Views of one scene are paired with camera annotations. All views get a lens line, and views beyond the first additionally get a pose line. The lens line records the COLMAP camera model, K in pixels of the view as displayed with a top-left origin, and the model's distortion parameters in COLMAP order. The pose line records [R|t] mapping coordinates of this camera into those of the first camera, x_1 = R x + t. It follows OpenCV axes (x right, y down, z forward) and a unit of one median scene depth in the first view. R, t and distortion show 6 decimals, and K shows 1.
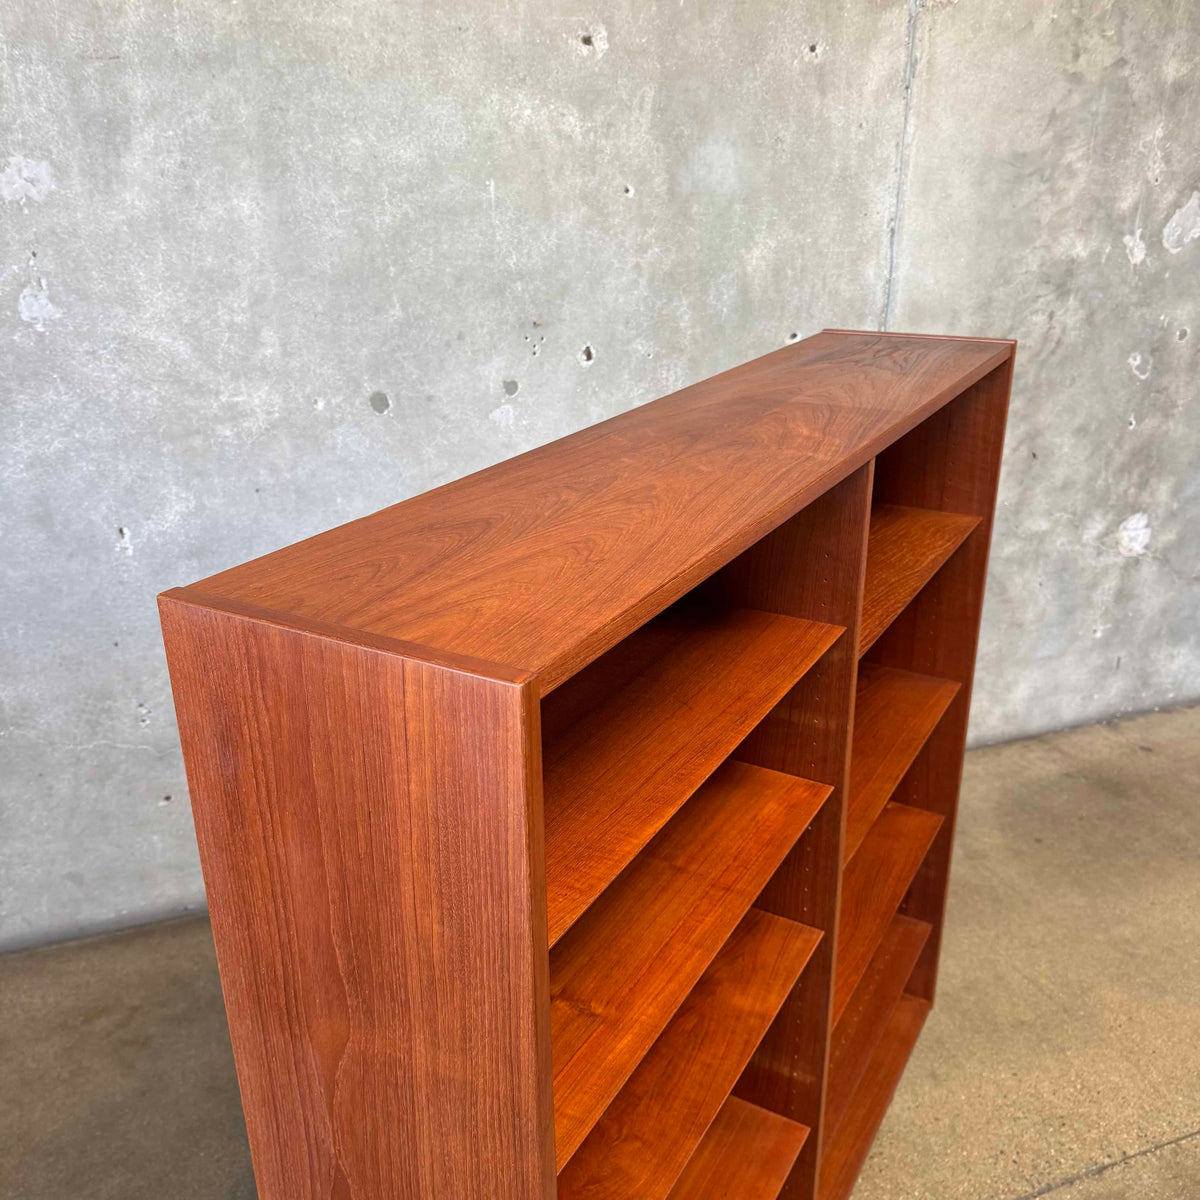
lens RADIAL K [[1136.0, 0, 588.0], [0, 1136.0, 603.3], [0, 0, 1]] dist [0.000610, -0.011668]
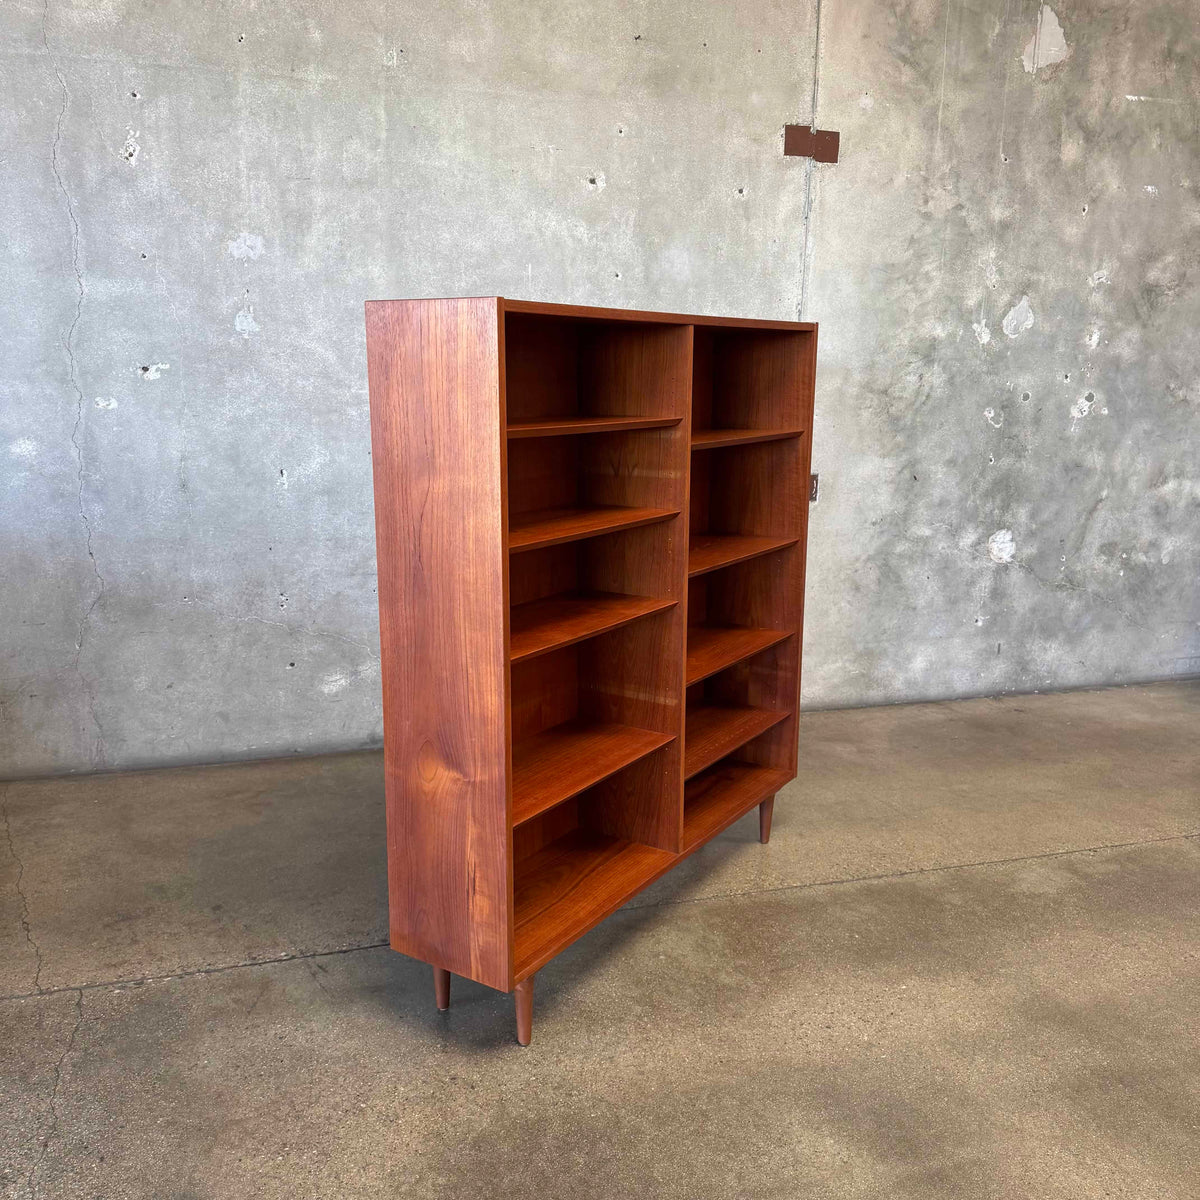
lens RADIAL K [[1109.6, 0, 588.8], [0, 1109.6, 605.4], [0, 0, 1]] dist [0.142735, -0.286902]
pose [[0.998199, 0.028634, -0.052720, 0.080699], [-0.037217, 0.984777, -0.169790, 0.309182], [0.047056, 0.171446, 0.984069, -0.391539]]
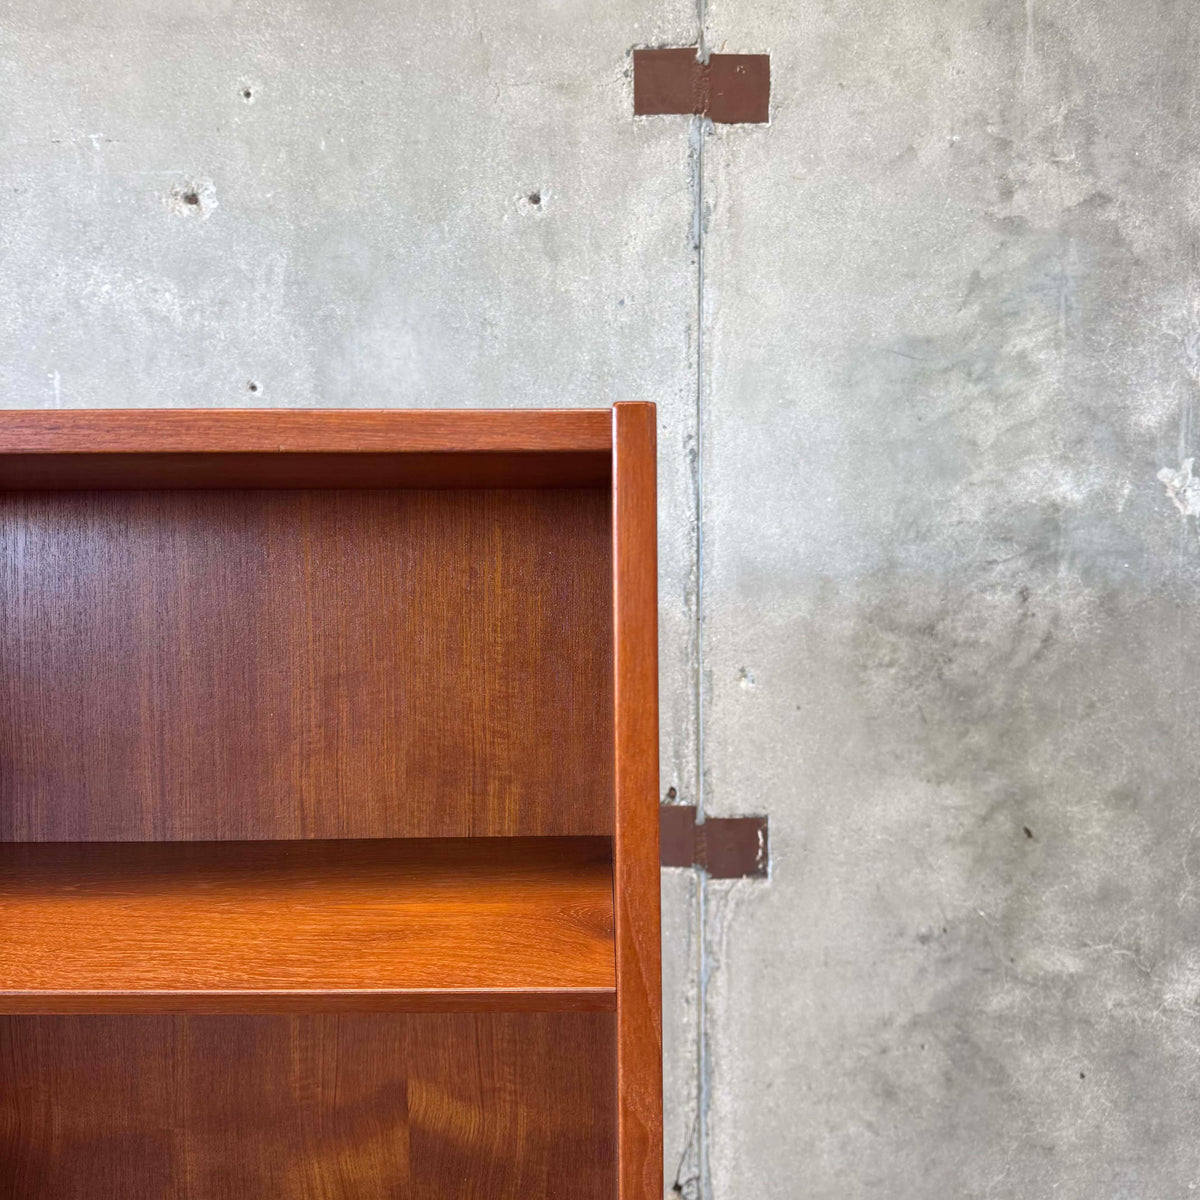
lens RADIAL K [[1116.4, 0, 596.3], [0, 1116.4, 603.4], [0, 0, 1]] dist [0.080484, -0.142475]
pose [[0.933600, 0.018437, -0.357841, 0.445179], [-0.132754, 0.945402, -0.297643, -0.046999], [0.332816, 0.325384, 0.885076, 0.438091]]
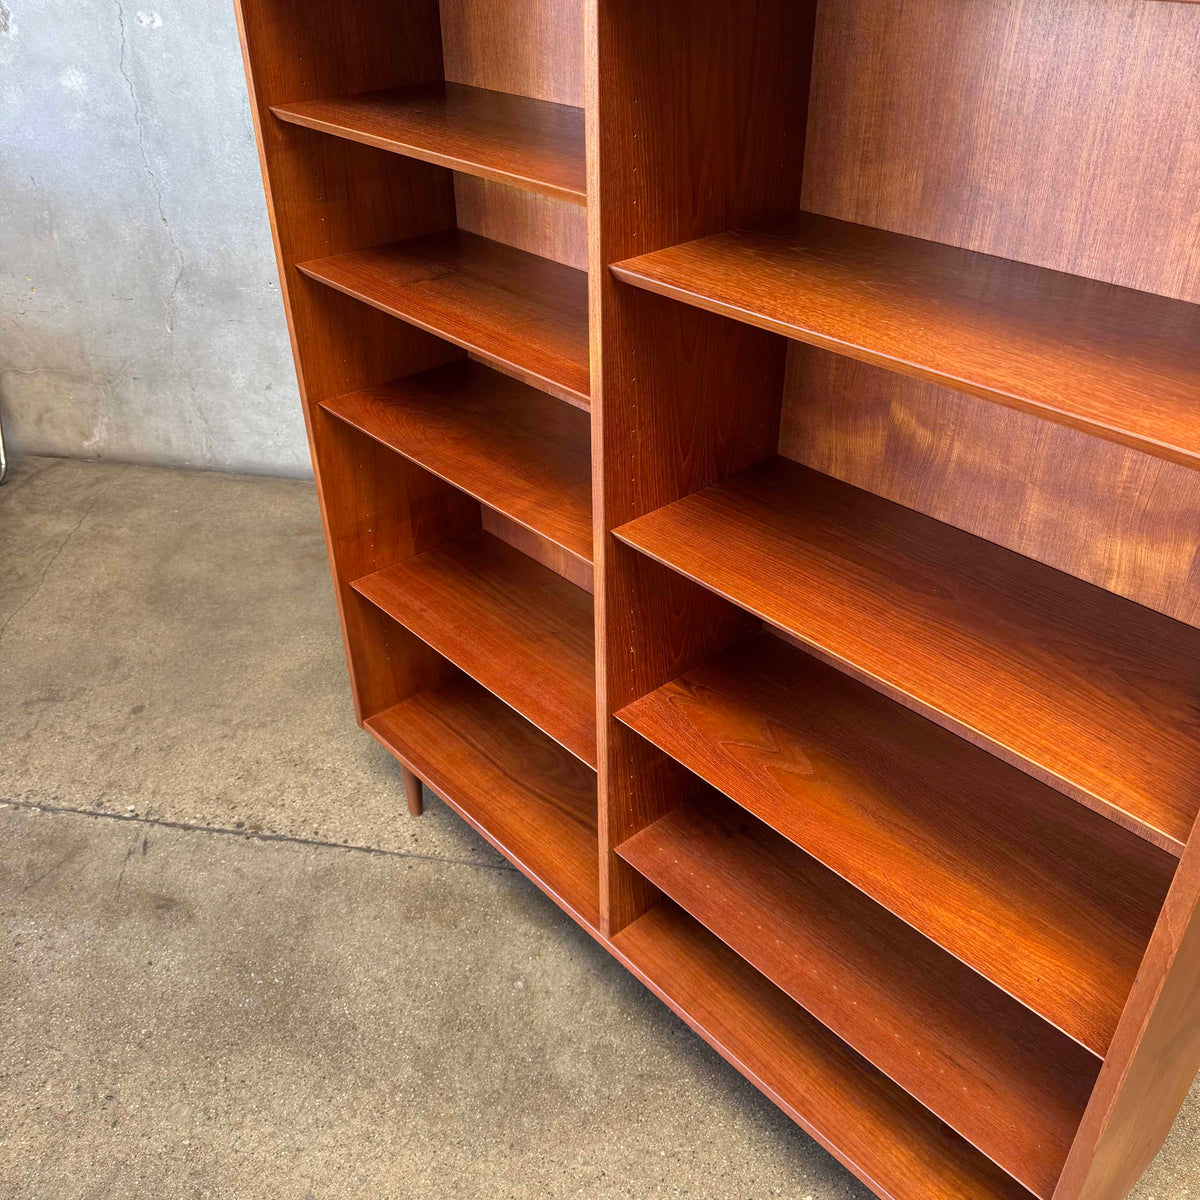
lens RADIAL K [[1116.4, 0, 596.3], [0, 1116.4, 603.4], [0, 0, 1]] dist [0.080484, -0.142475]
pose [[0.847568, 0.282860, -0.449020, 0.367191], [-0.182308, 0.949811, 0.254209, 0.055462], [0.498390, -0.133599, 0.856597, 0.074849]]
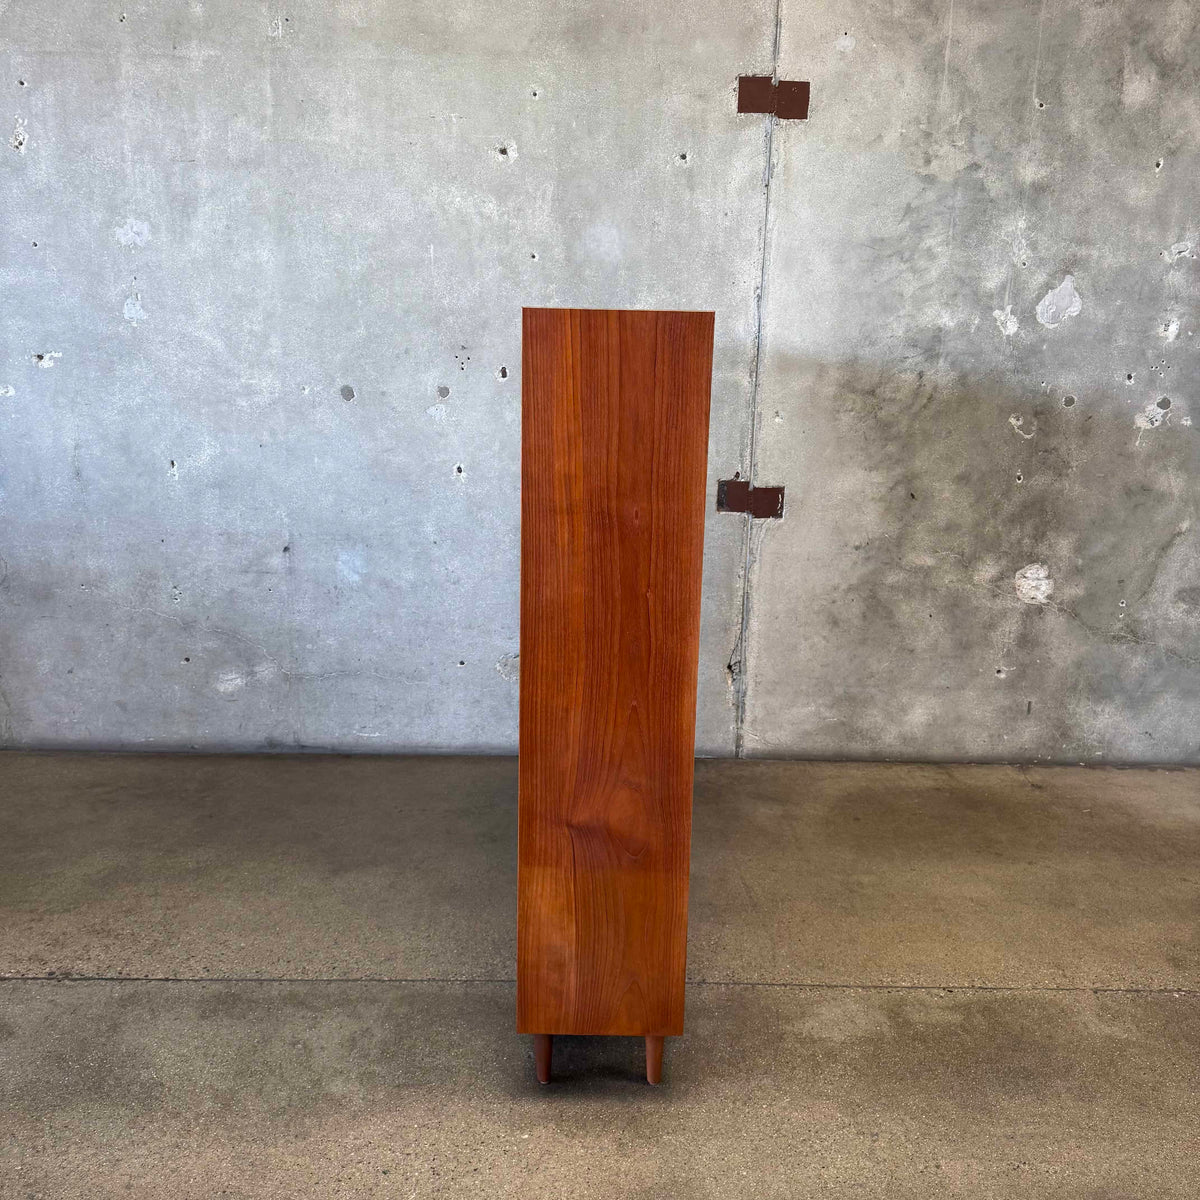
lens RADIAL K [[1111.5, 0, 596.3], [0, 1111.5, 605.0], [0, 0, 1]] dist [0.123920, -0.237891]
pose [[0.940905, 0.101214, -0.323193, 0.535145], [-0.148403, 0.981018, -0.124821, 0.193408], [0.304424, 0.165407, 0.938065, -0.175654]]
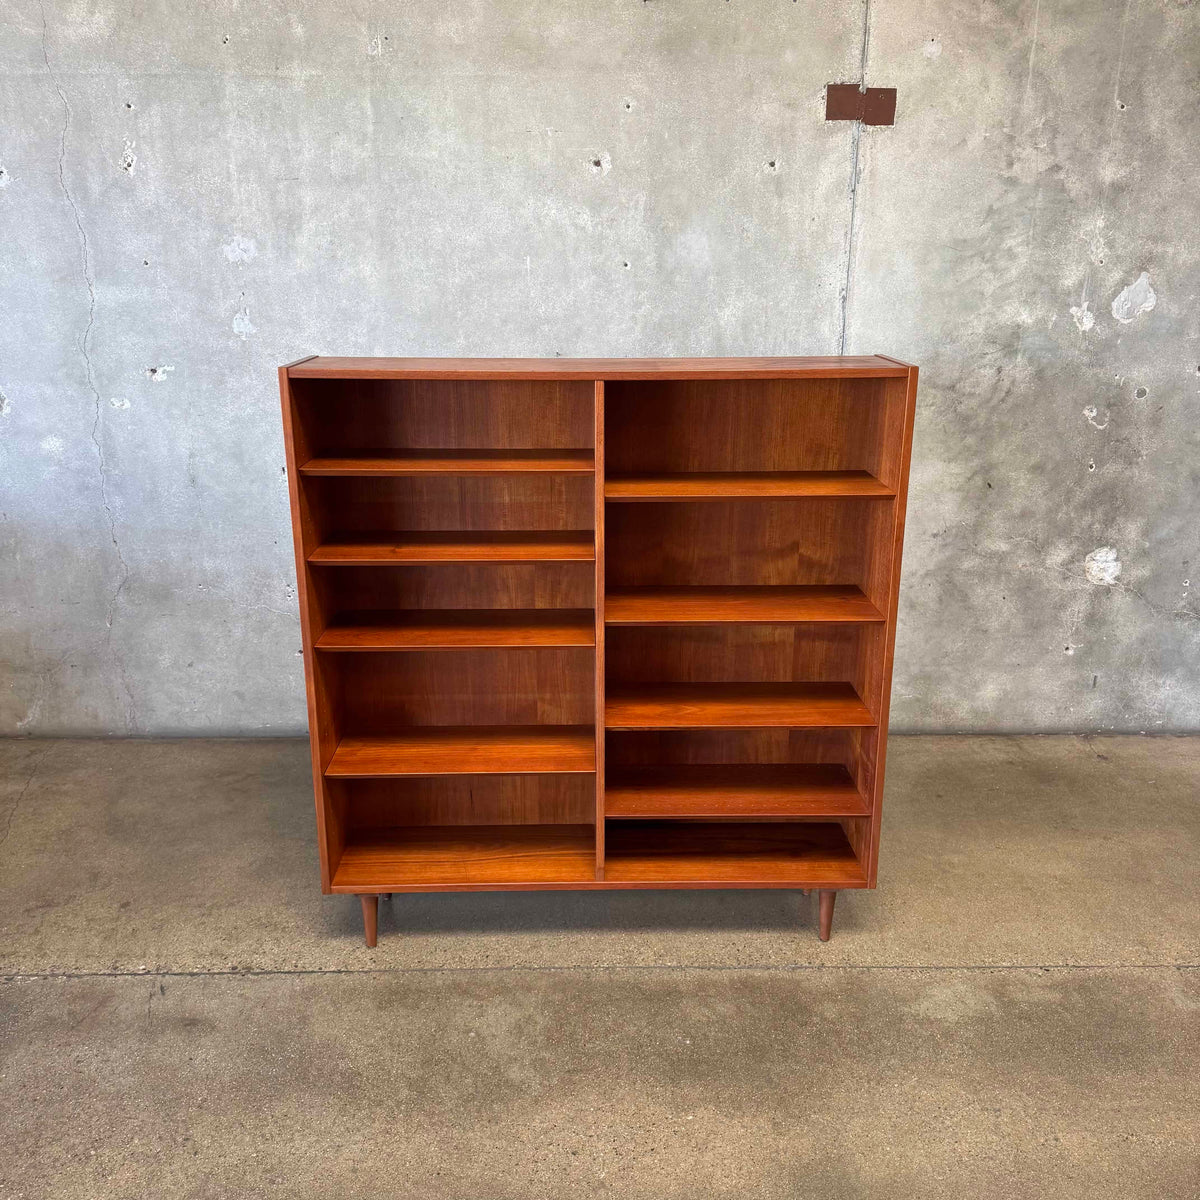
lens RADIAL K [[1116.4, 0, 596.3], [0, 1116.4, 603.4], [0, 0, 1]] dist [0.080484, -0.142475]
pose [[0.941388, 0.108273, -0.319476, 0.449978], [-0.130424, 0.990261, -0.048710, 0.121529], [0.311091, 0.087522, 0.946342, -0.286981]]
